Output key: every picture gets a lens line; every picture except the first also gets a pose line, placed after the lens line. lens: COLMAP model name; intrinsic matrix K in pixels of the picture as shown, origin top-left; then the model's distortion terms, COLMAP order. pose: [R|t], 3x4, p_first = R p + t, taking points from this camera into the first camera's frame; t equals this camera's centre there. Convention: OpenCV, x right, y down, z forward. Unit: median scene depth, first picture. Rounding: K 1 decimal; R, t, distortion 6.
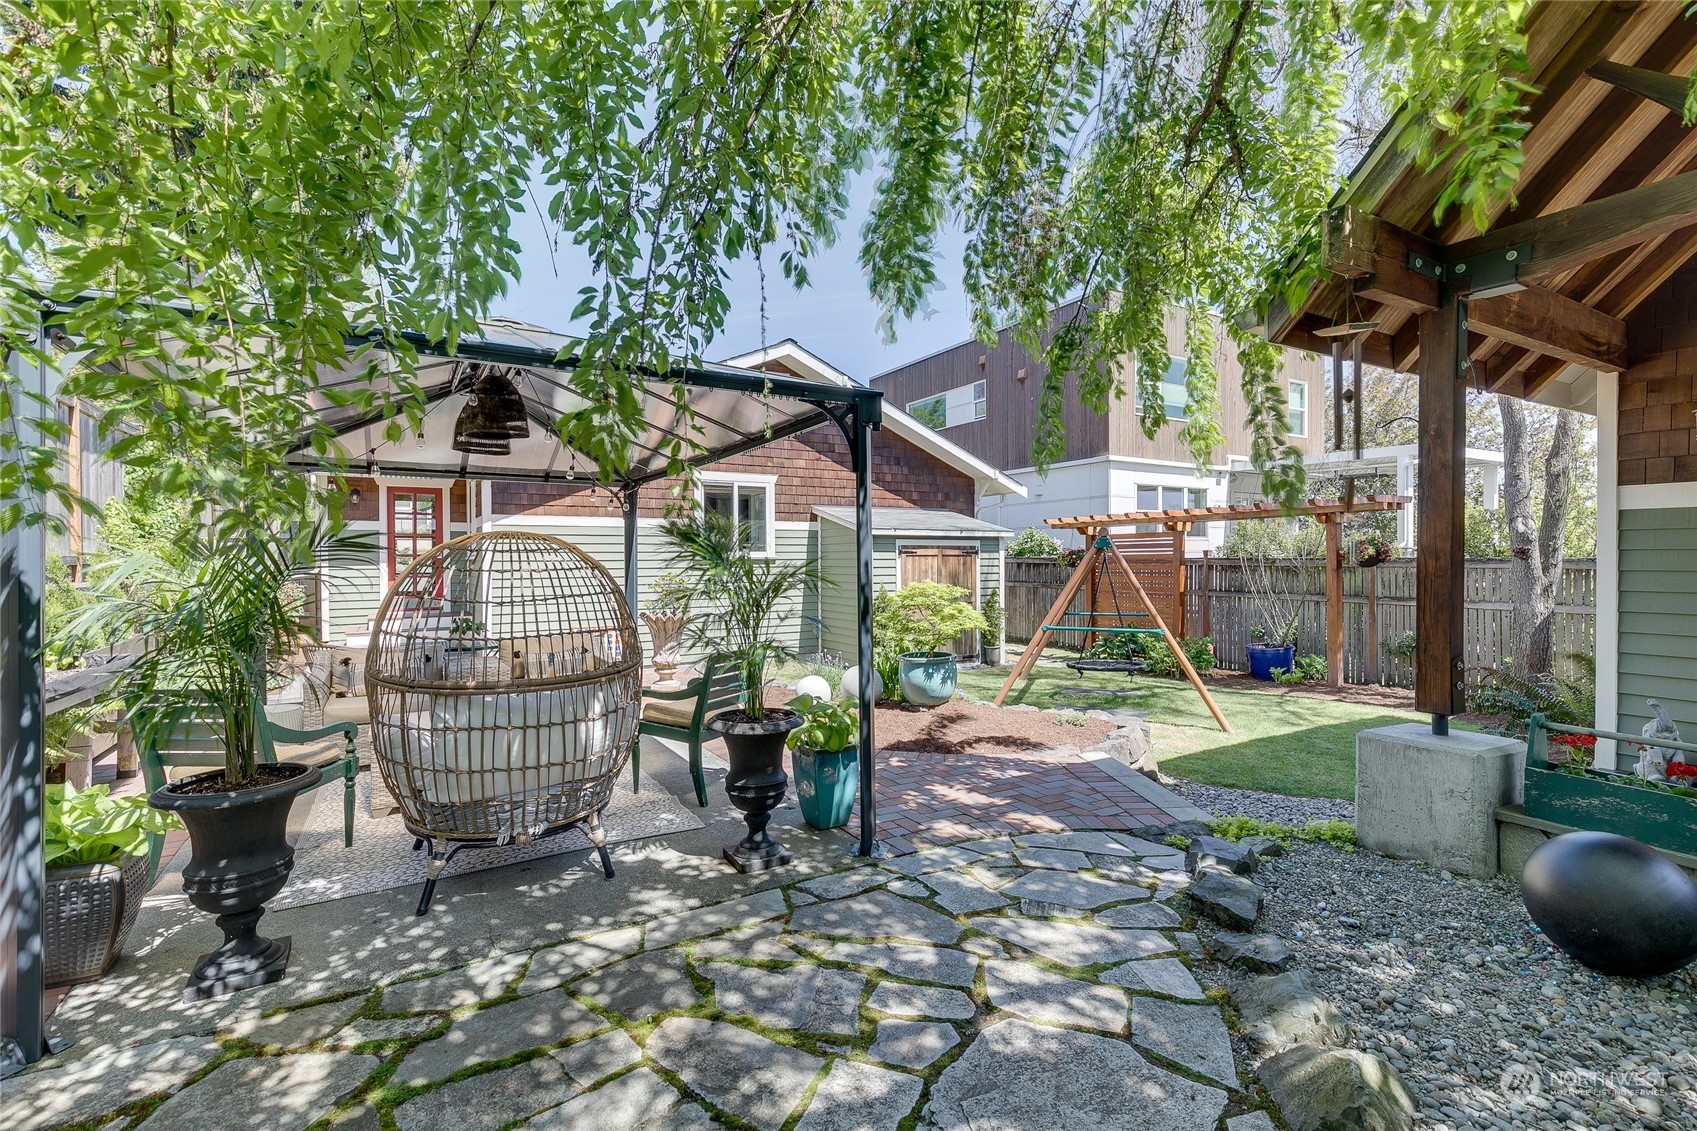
lens RADIAL K [[760.1, 0, 847.3], [0, 760.1, 573.2], [0, 0, 1]] dist [0.003525, -0.000525]
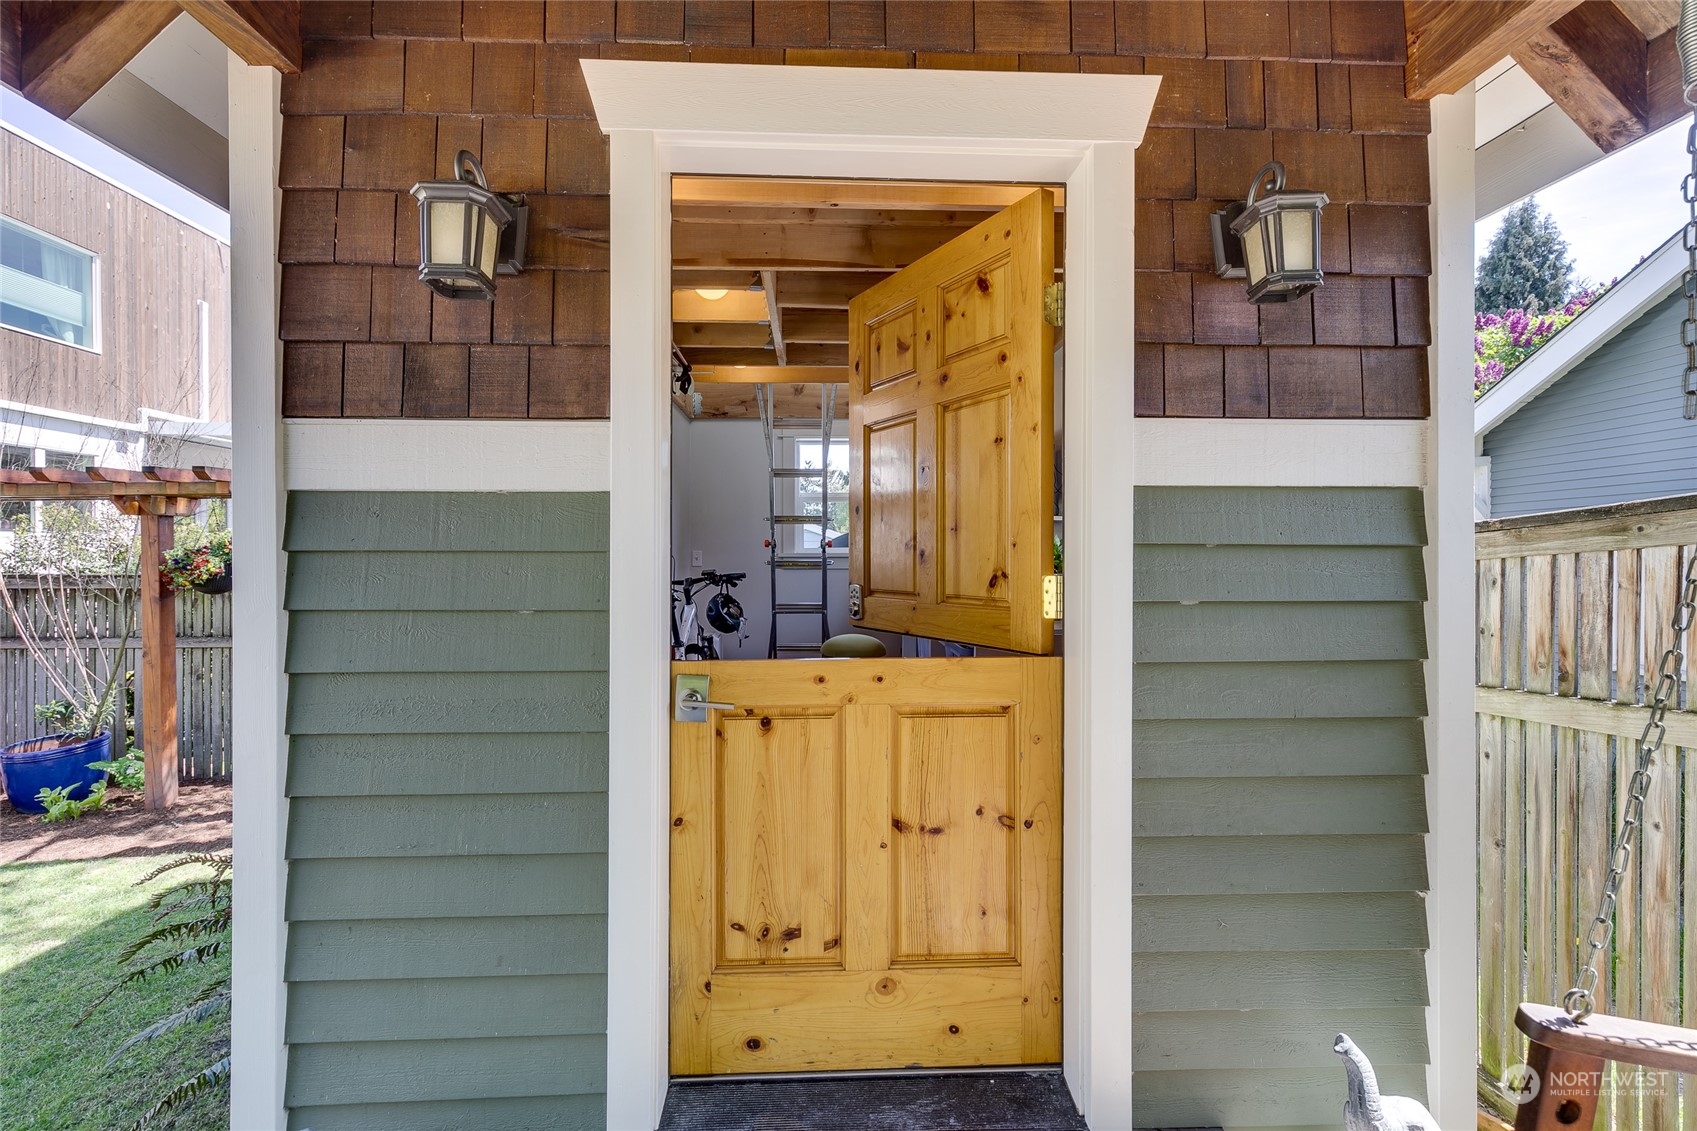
lens RADIAL K [[760.1, 0, 846.0], [0, 760.1, 555.9], [0, 0, 1]] dist [0.003525, -0.000525]
pose [[0.473349, -0.001208, 0.880874, 0.286855], [0.017684, 0.999811, -0.008131, -0.016560], [-0.880698, 0.019427, 0.473280, 0.217222]]
